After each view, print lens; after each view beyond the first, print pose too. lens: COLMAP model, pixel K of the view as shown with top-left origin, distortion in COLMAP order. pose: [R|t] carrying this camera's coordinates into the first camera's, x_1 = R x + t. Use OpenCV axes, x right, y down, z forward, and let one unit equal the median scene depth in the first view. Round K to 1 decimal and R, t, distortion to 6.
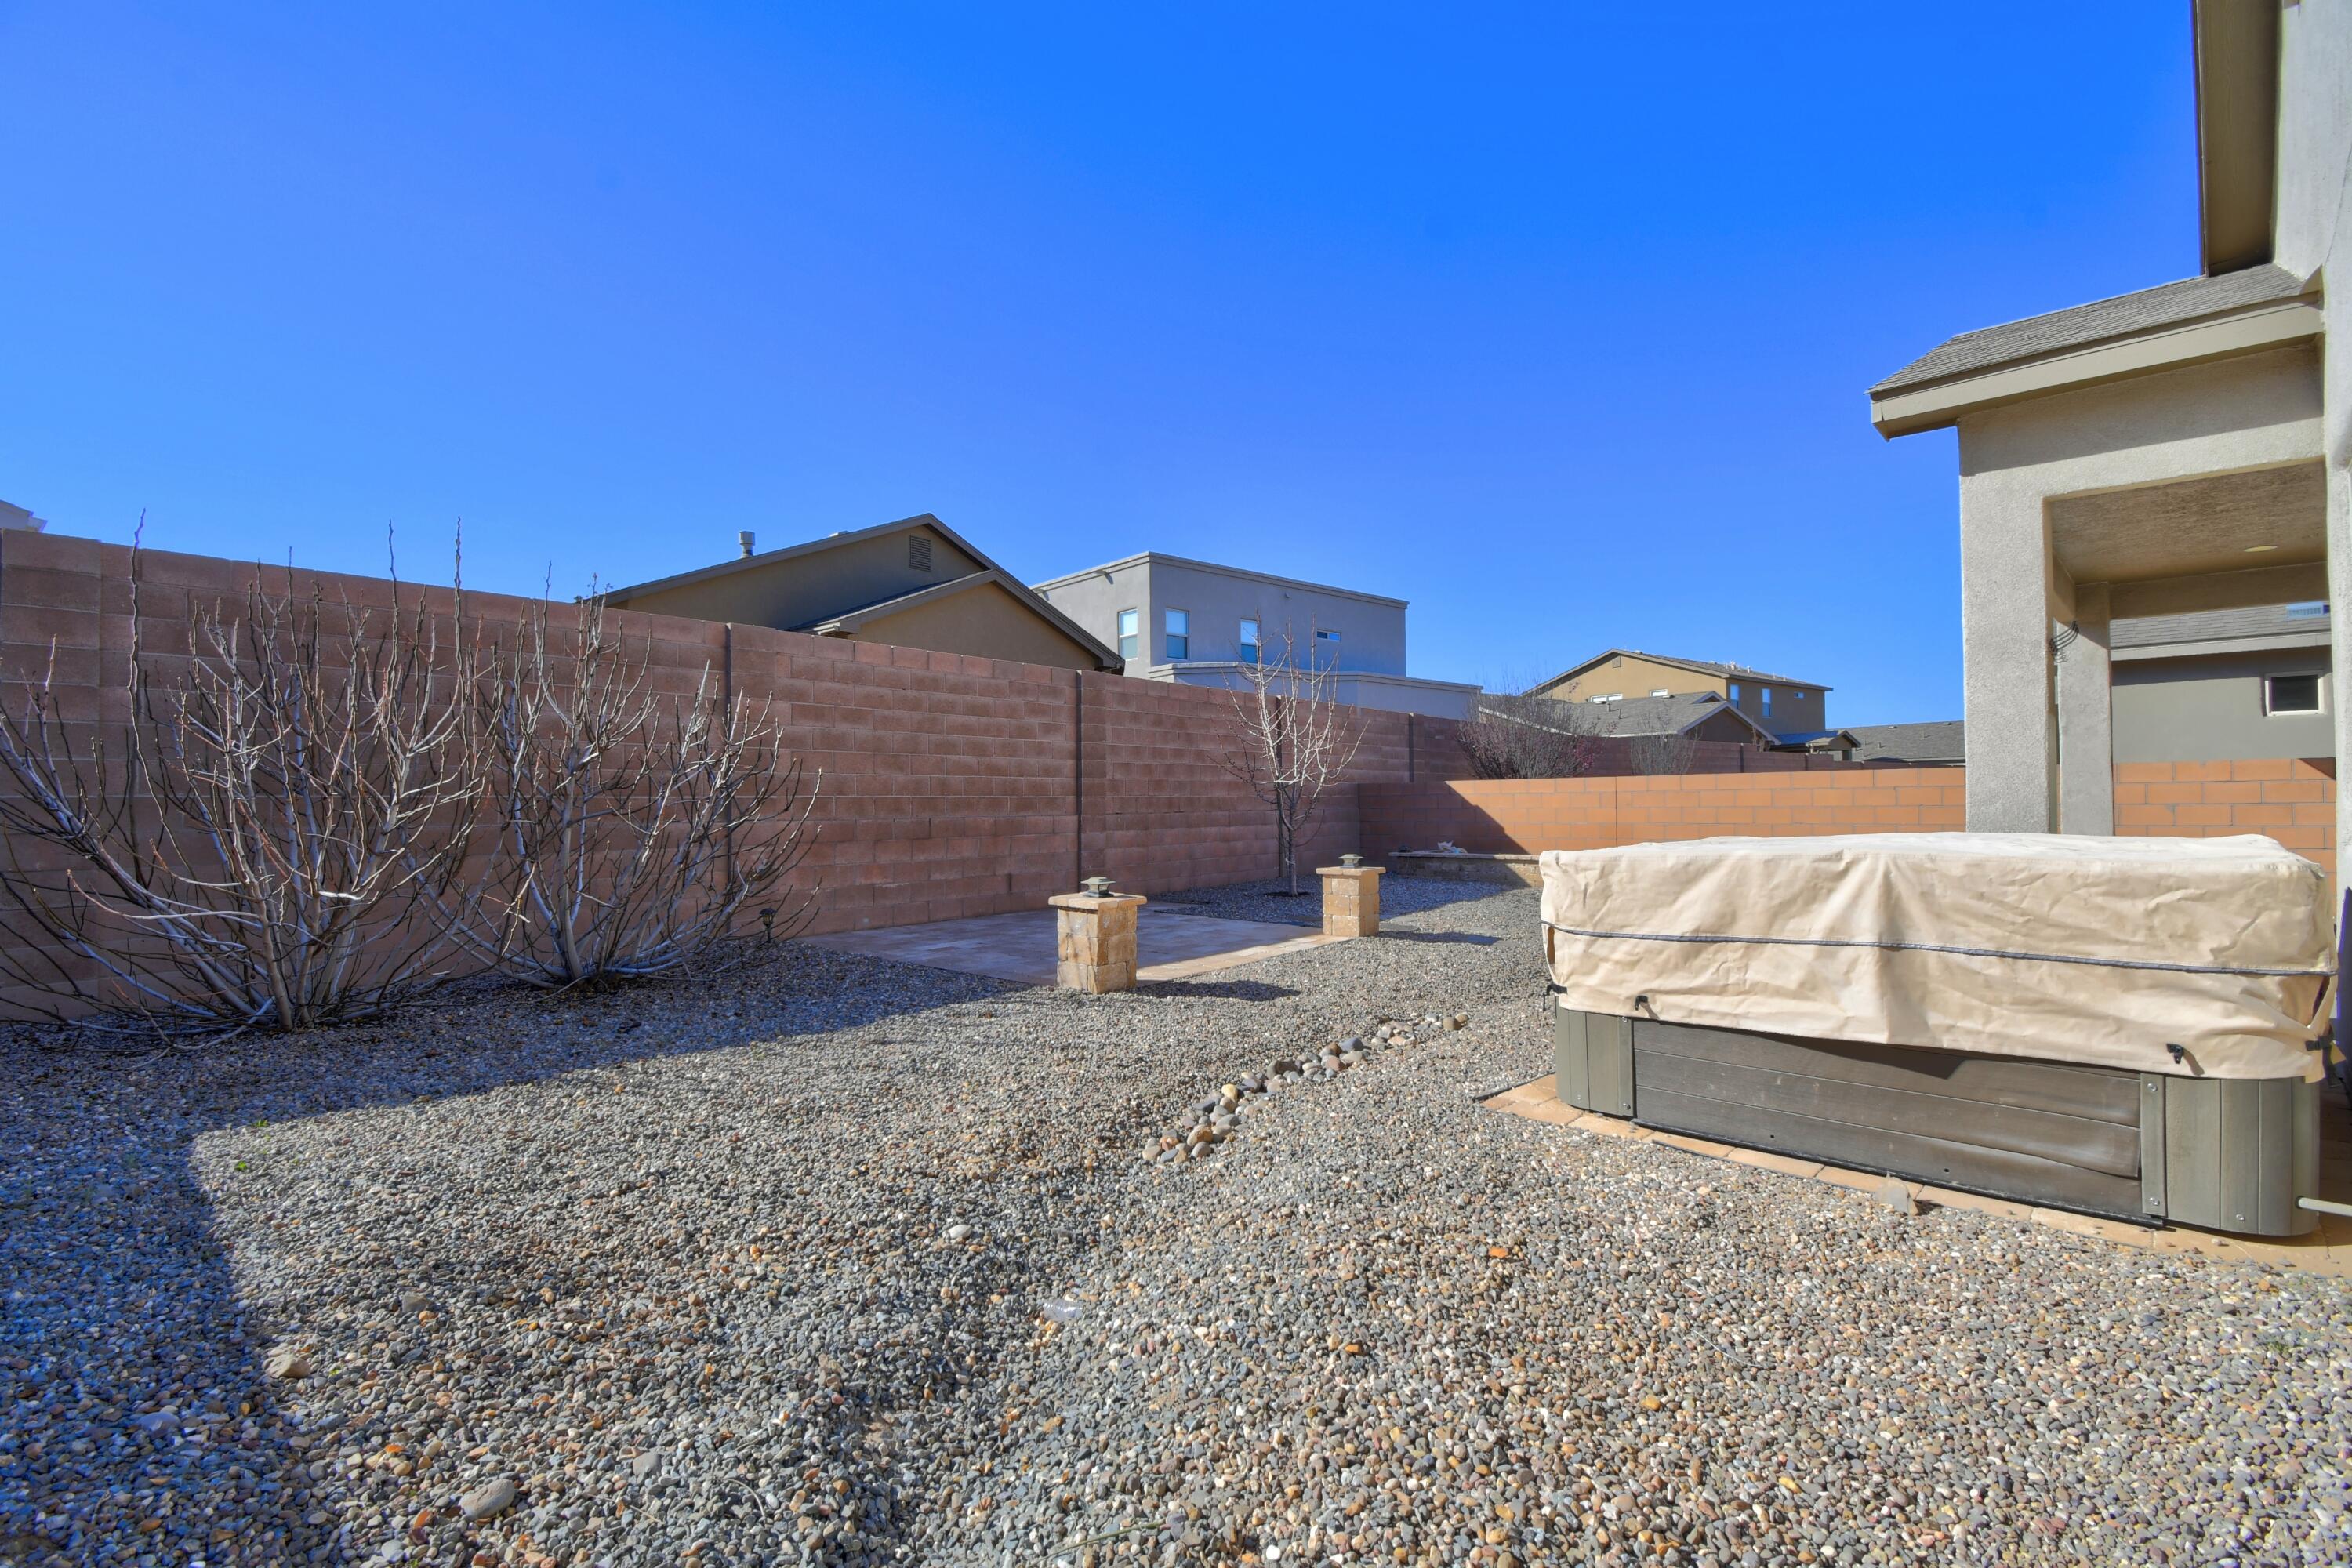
lens RADIAL K [[1052.6, 0, 1187.3], [0, 1052.6, 779.3], [0, 0, 1]] dist [0.002485, -0.012766]
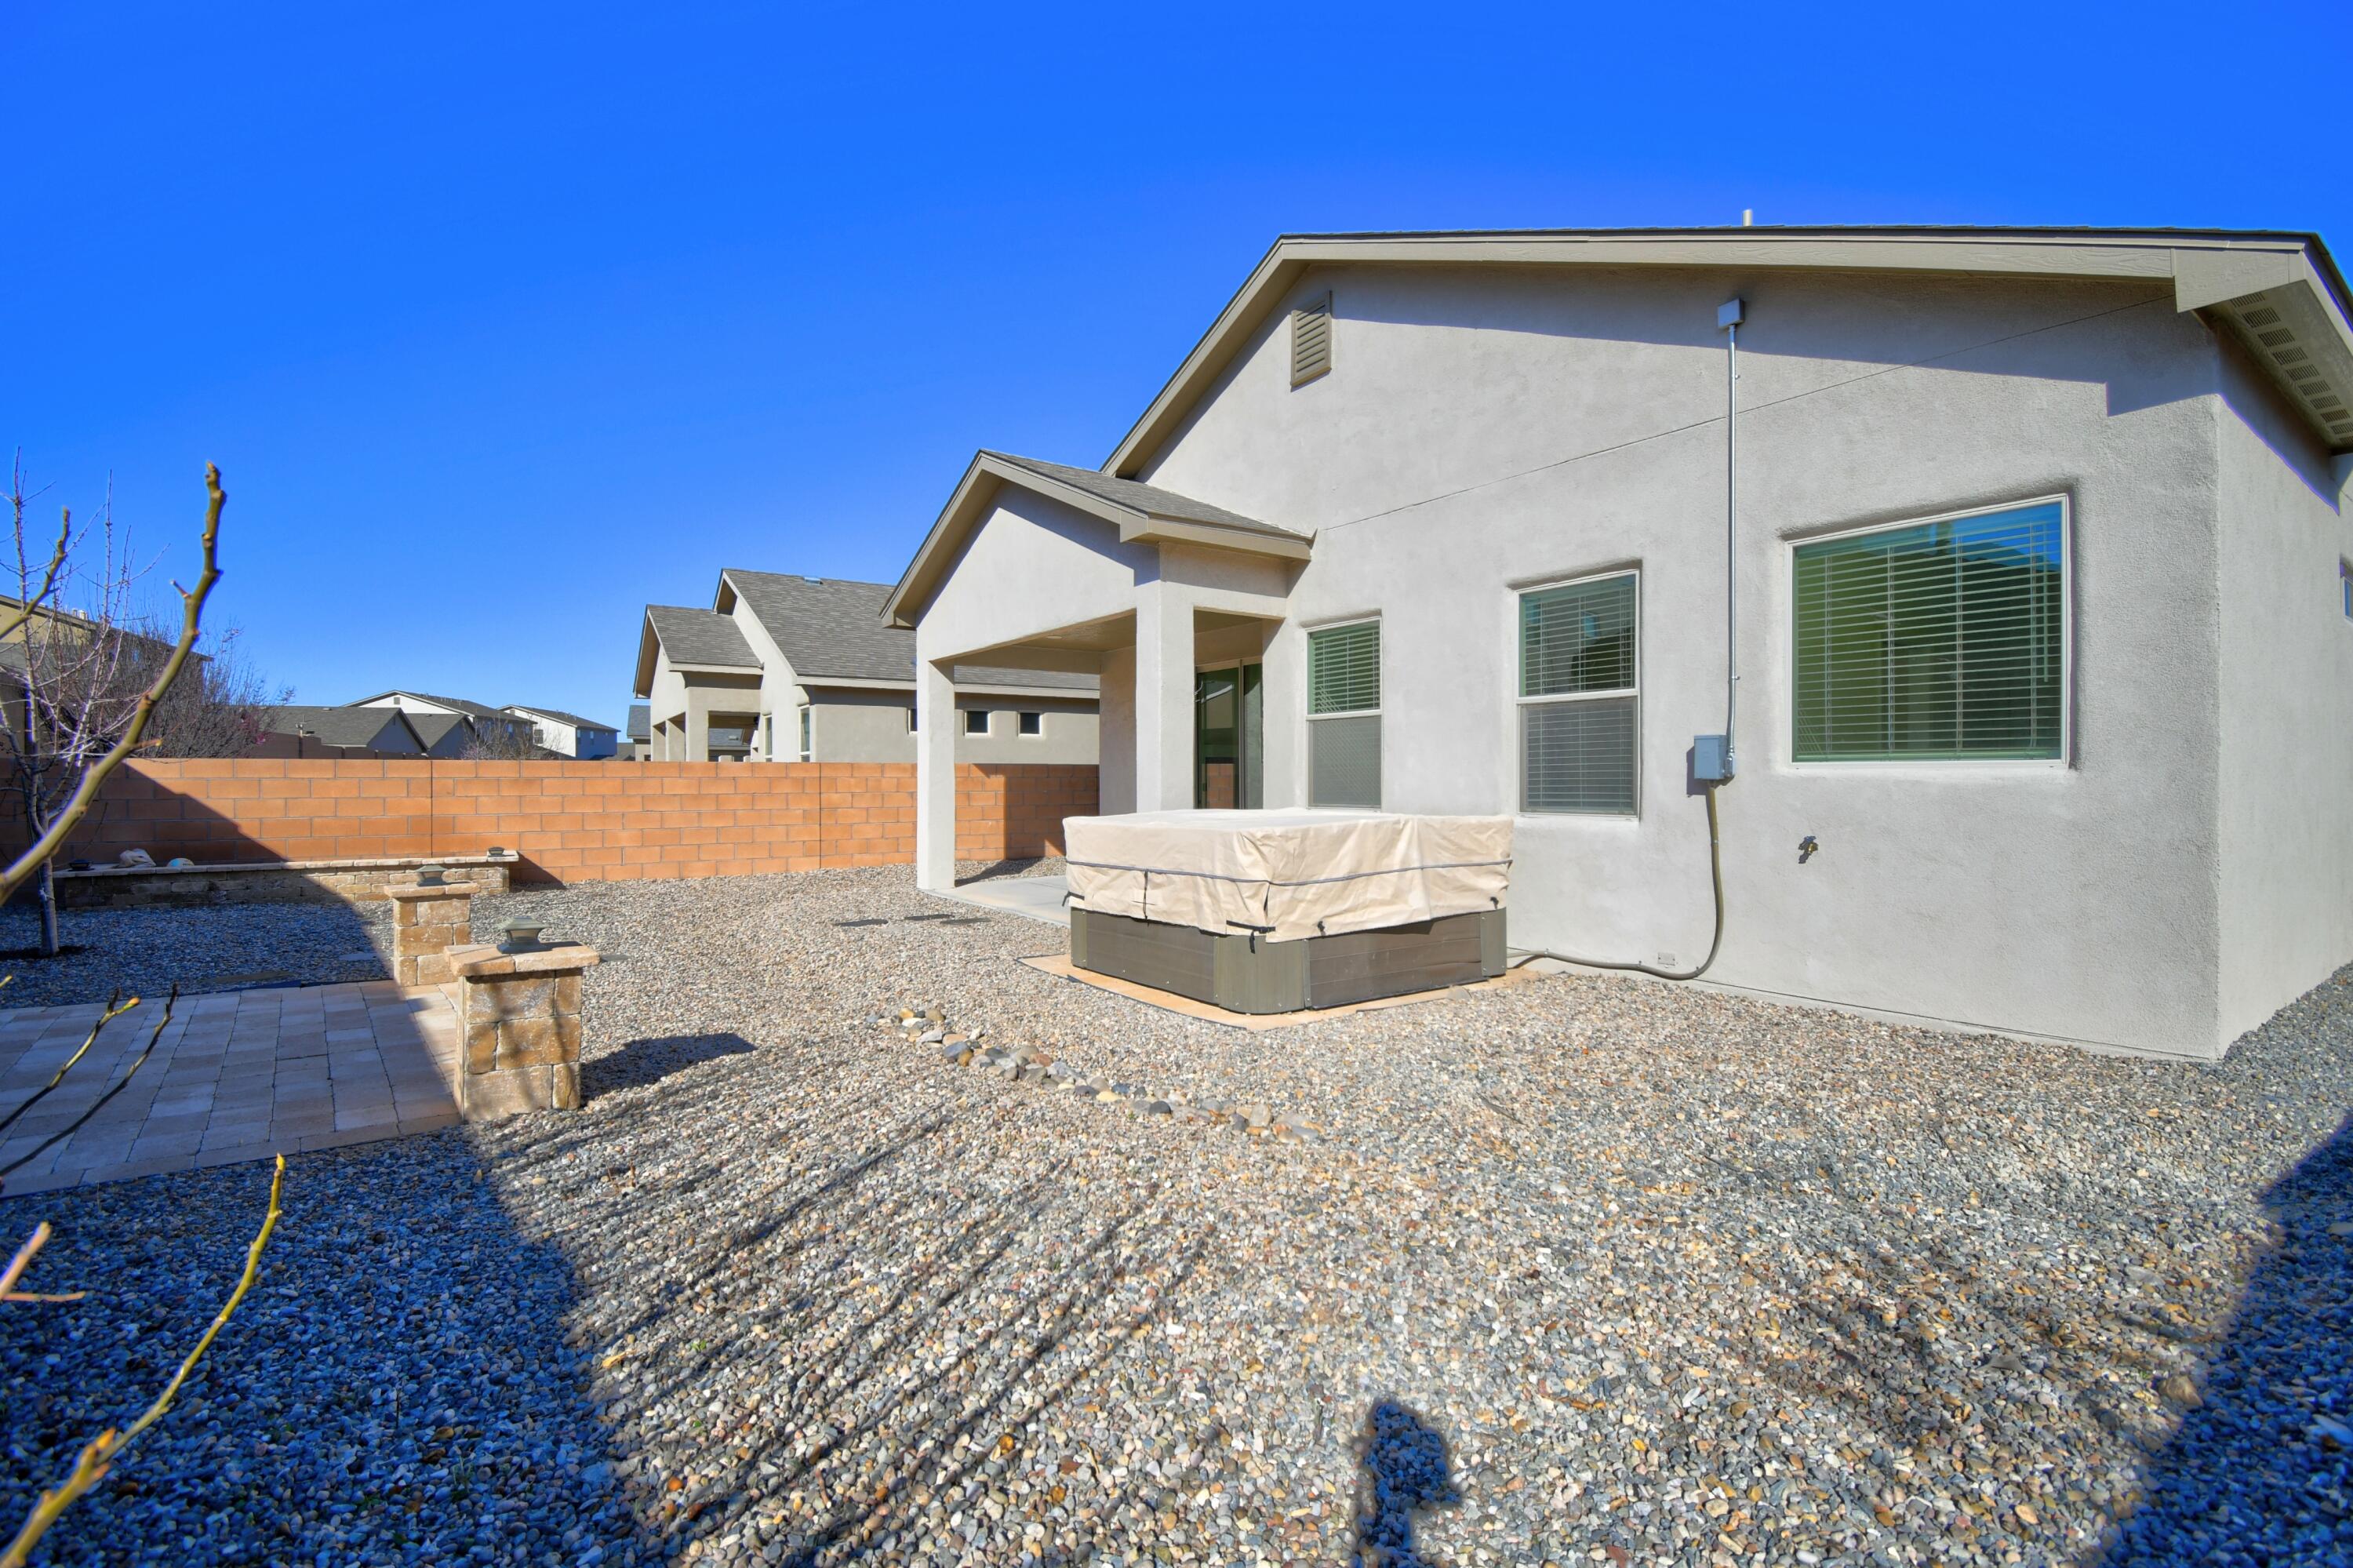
lens RADIAL K [[1053.1, 0, 1187.8], [0, 1053.1, 779.3], [0, 0, 1]] dist [0.002485, -0.012766]
pose [[0.174329, 0.012016, 0.984614, -1.051514], [-0.022178, 0.999720, -0.008274, 0.023248], [-0.984438, -0.020394, 0.174547, 0.925937]]
